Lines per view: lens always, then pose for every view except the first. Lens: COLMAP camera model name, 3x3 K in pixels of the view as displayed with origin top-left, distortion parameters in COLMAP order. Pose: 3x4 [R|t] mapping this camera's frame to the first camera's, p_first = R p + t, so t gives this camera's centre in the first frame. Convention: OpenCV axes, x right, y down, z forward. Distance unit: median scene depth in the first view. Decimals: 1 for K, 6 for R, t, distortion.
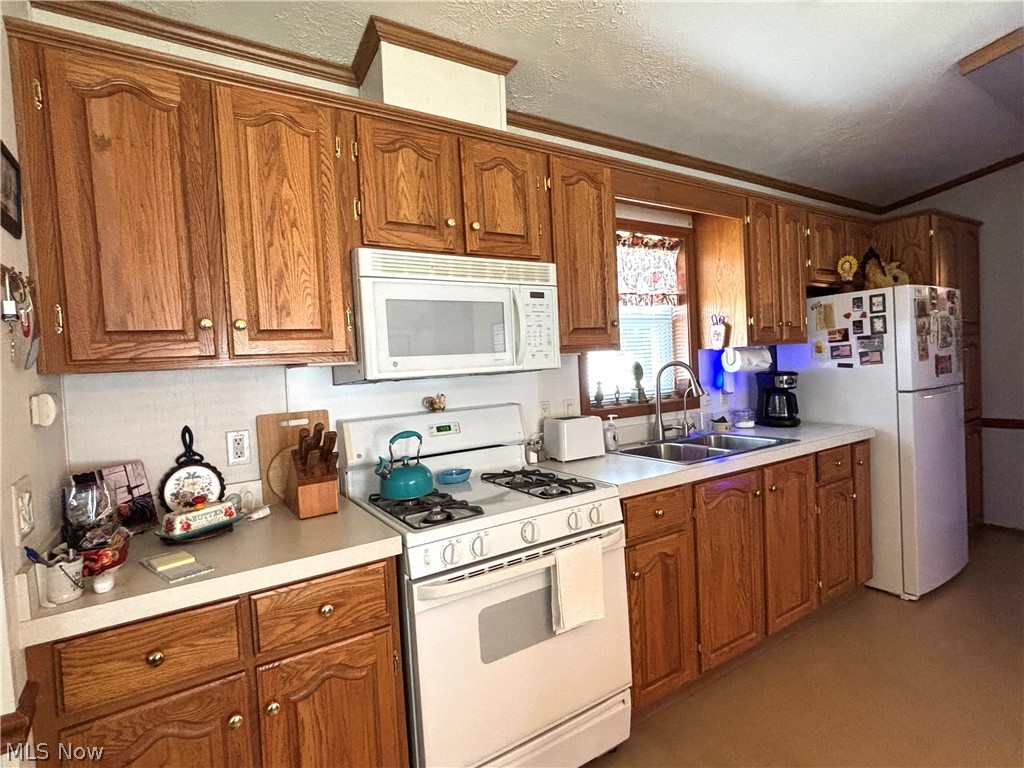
lens RADIAL K [[521.1, 0, 506.8], [0, 521.1, 383.7], [0, 0, 1]] dist [0.039425, -0.033331]
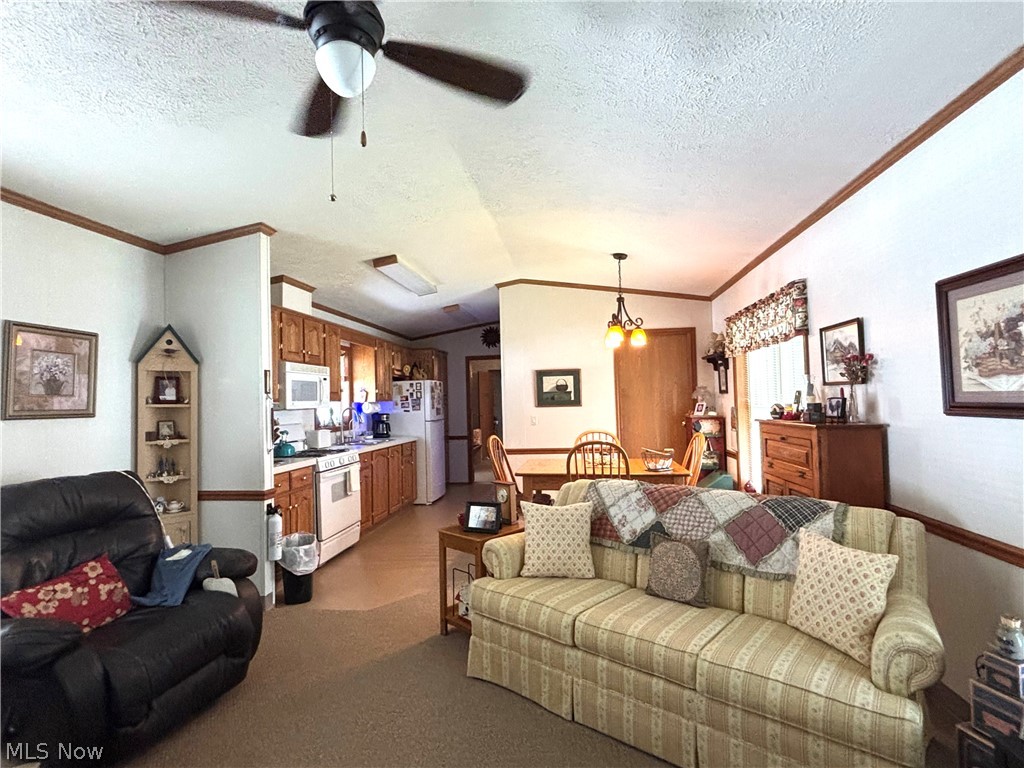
lens RADIAL K [[525.3, 0, 512.0], [0, 525.3, 384.0], [0, 0, 1]] dist [0.023014, -0.008739]
pose [[0.652213, 0.059131, 0.755726, -1.295840], [0.020481, 0.995214, -0.095545, 0.122260], [-0.757759, 0.077793, 0.647881, -1.384427]]
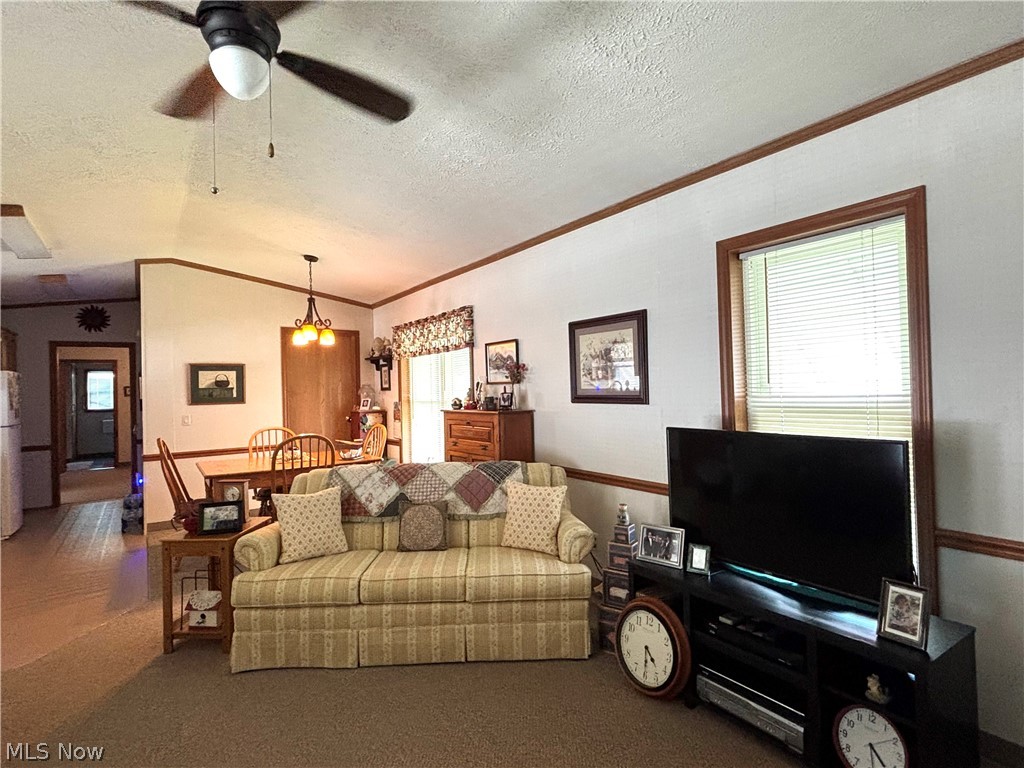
lens RADIAL K [[521.1, 0, 506.8], [0, 521.1, 383.7], [0, 0, 1]] dist [0.039425, -0.033331]
pose [[-0.022726, 0.062886, 0.997762, -1.670525], [0.063054, 0.996123, -0.061346, 0.129876], [-0.997751, 0.061519, -0.026603, -1.083685]]
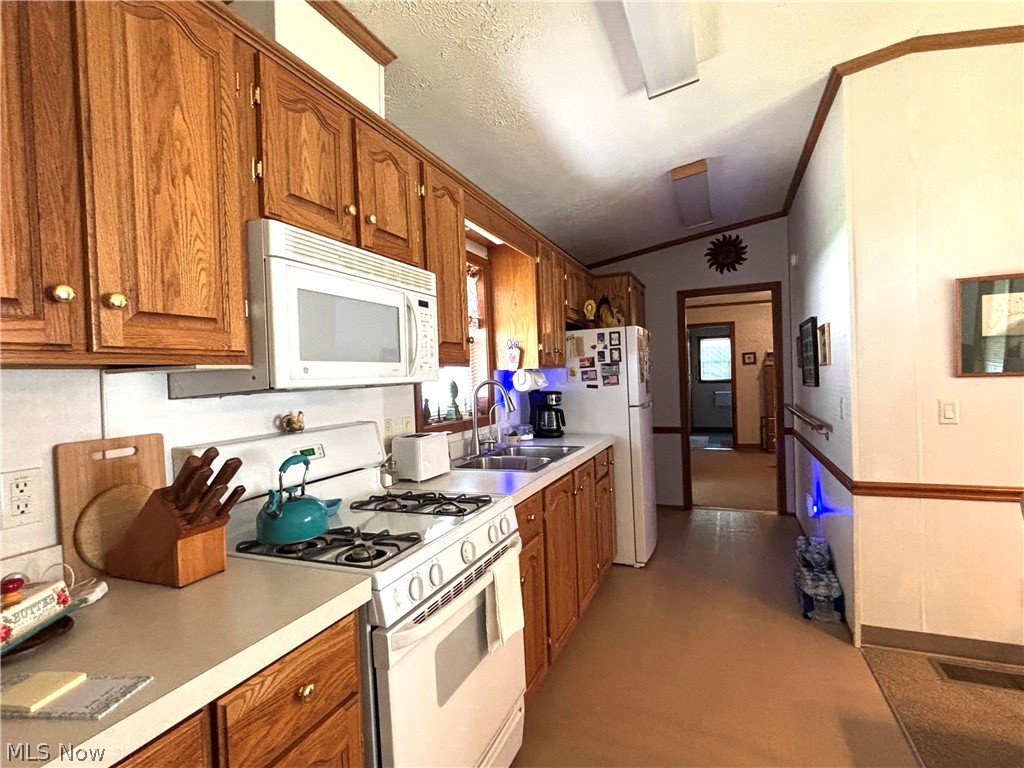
lens RADIAL K [[525.3, 0, 512.0], [0, 525.3, 384.0], [0, 0, 1]] dist [0.023014, -0.008739]
pose [[0.822445, 0.014570, 0.568658, -0.344305], [0.013766, 0.998869, -0.045502, 0.020988], [-0.568678, 0.045251, 0.821315, 0.127704]]
